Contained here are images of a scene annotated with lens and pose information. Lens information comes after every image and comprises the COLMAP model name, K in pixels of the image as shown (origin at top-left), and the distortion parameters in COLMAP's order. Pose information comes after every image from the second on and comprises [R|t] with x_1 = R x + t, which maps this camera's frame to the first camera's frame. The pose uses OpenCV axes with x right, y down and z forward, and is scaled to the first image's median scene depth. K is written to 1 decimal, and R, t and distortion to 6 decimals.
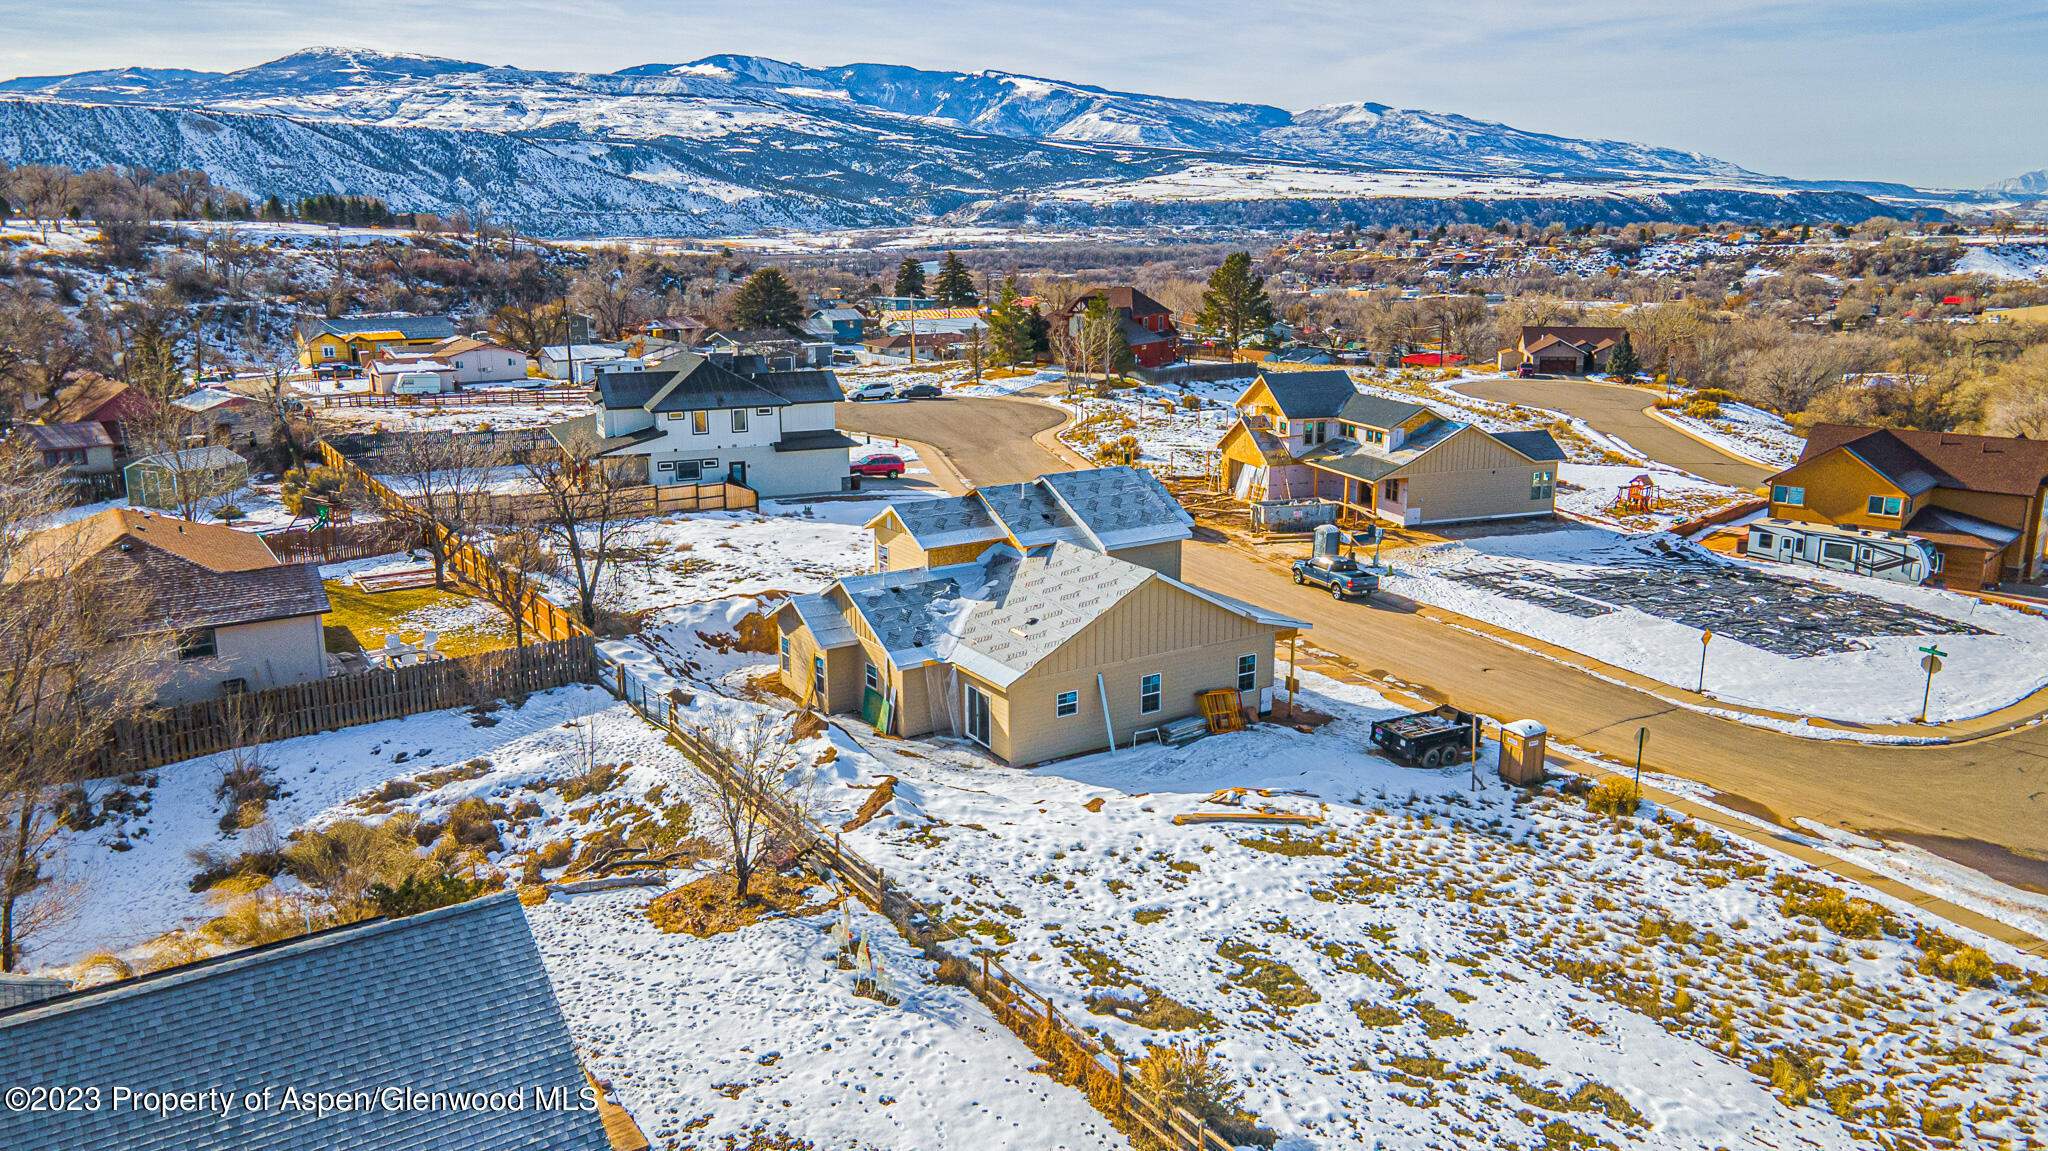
lens RADIAL K [[1492.3, 0, 1014.4], [0, 1492.3, 582.0], [0, 0, 1]] dist [0.010405, 0.056176]
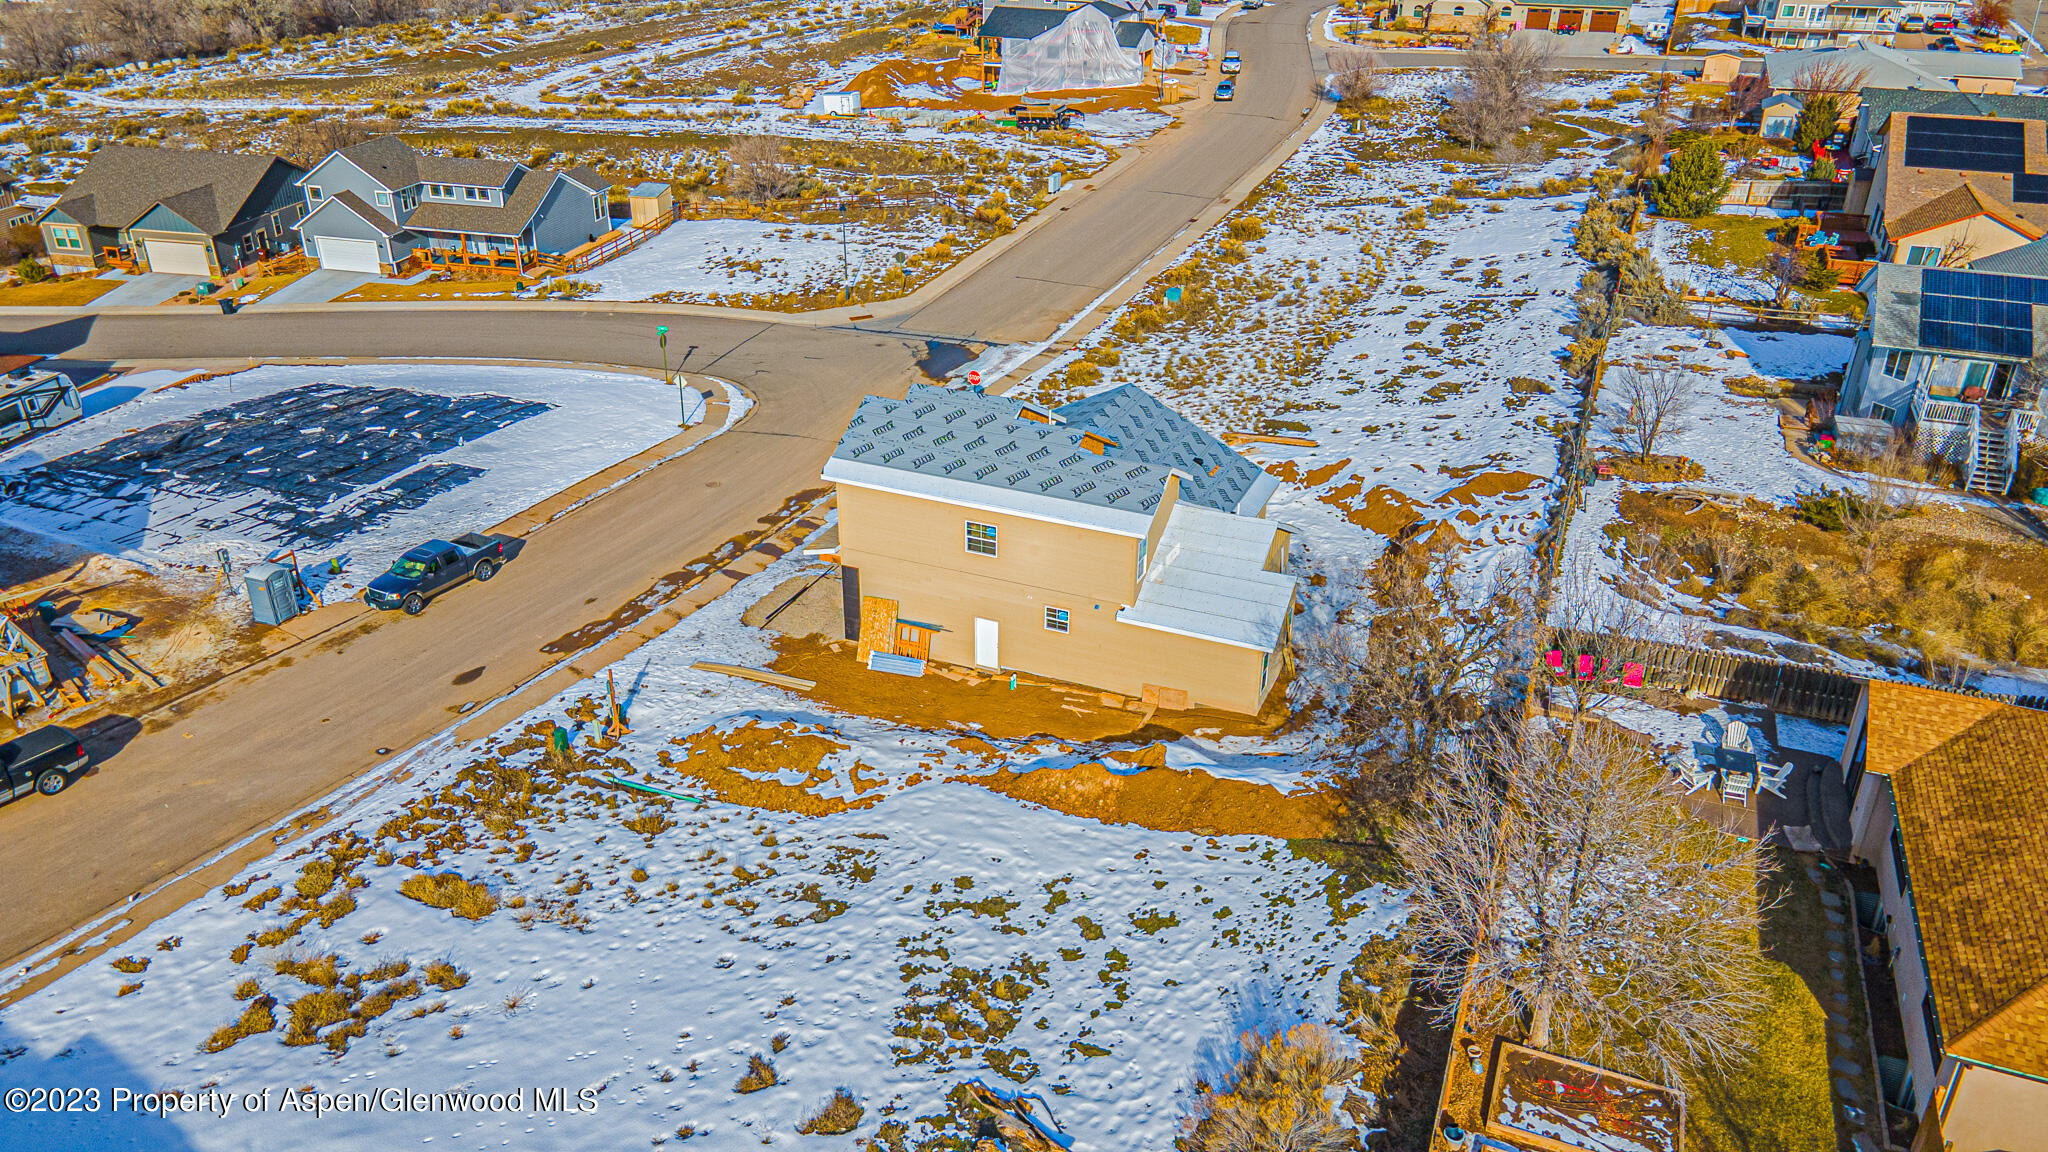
lens RADIAL K [[1492.3, 0, 1014.4], [0, 1492.3, 582.5], [0, 0, 1]] dist [0.010405, 0.056176]
pose [[-0.569285, -0.373417, 0.732444, -0.653230], [0.194353, 0.804522, 0.561223, -0.475004], [-0.798838, 0.461849, -0.385427, 1.391749]]
